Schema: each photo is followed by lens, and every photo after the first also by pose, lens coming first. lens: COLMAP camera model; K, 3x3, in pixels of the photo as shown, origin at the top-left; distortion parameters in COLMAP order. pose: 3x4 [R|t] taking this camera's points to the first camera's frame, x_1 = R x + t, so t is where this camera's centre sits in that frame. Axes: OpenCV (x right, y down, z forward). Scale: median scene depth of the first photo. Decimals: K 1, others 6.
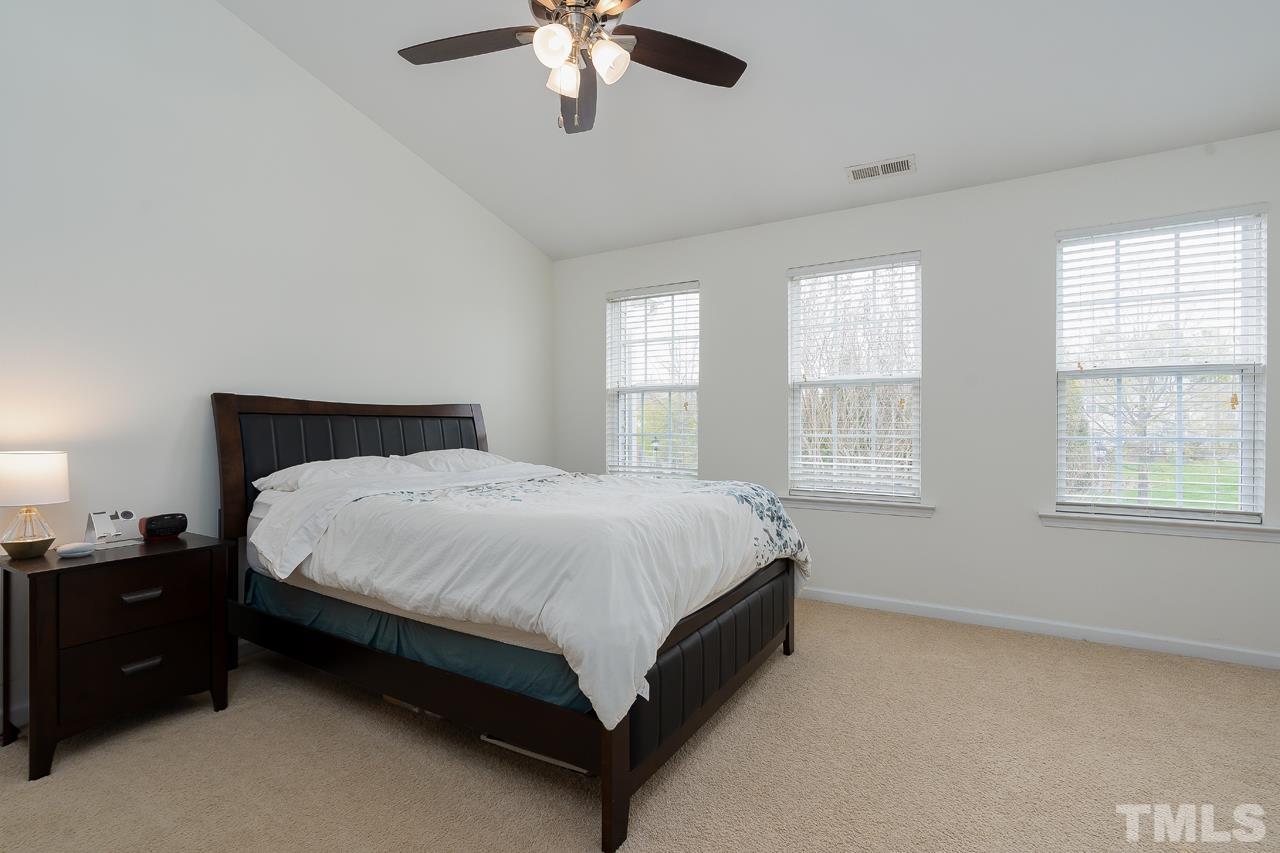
lens RADIAL K [[582.1, 0, 640.0], [0, 582.1, 426.5], [0, 0, 1]] dist [-0.004392, 0.000316]
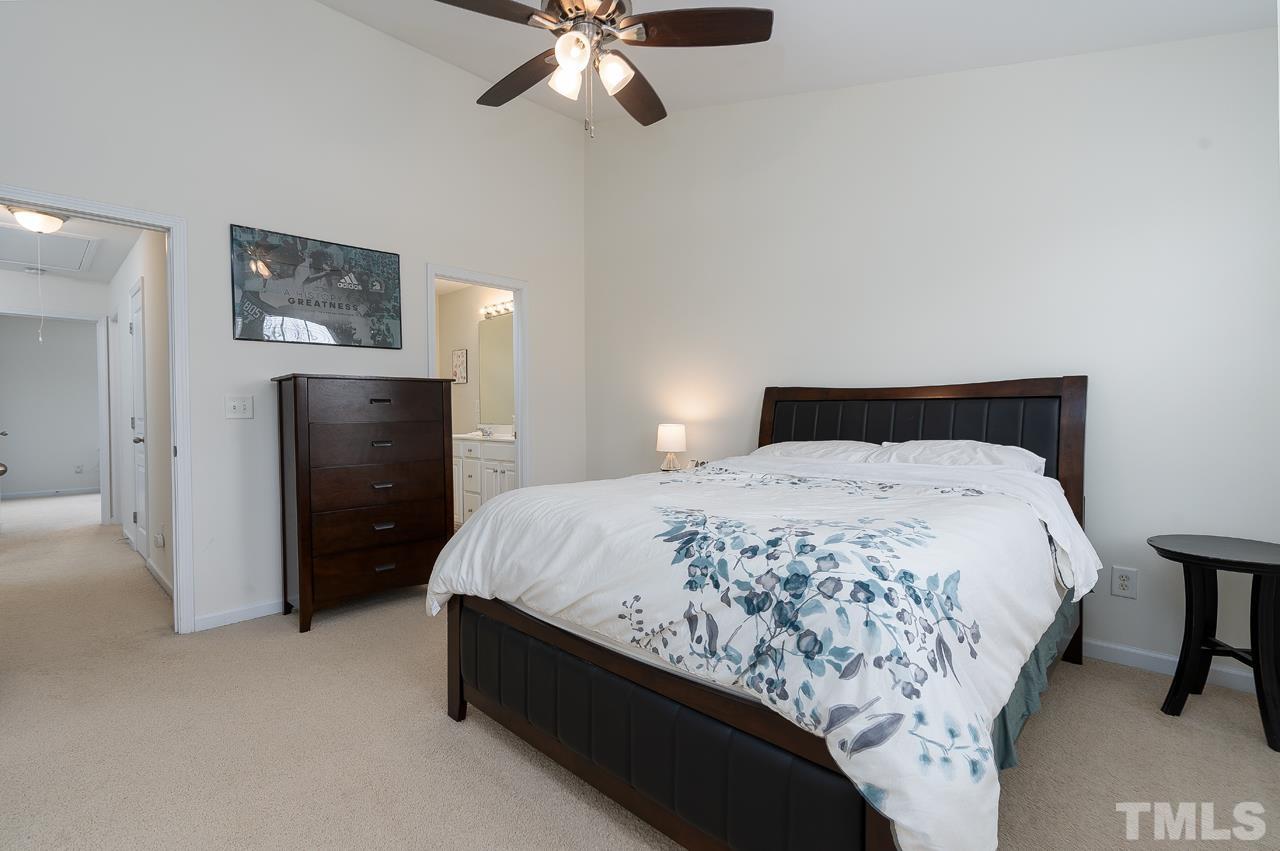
lens RADIAL K [[582.1, 0, 640.0], [0, 582.1, 425.5], [0, 0, 1]] dist [-0.004392, 0.000316]
pose [[-0.222775, 0.020762, -0.974649, 0.669422], [0.003904, 0.999784, 0.020405, 0.003696], [0.974862, 0.000740, -0.222808, 0.984707]]
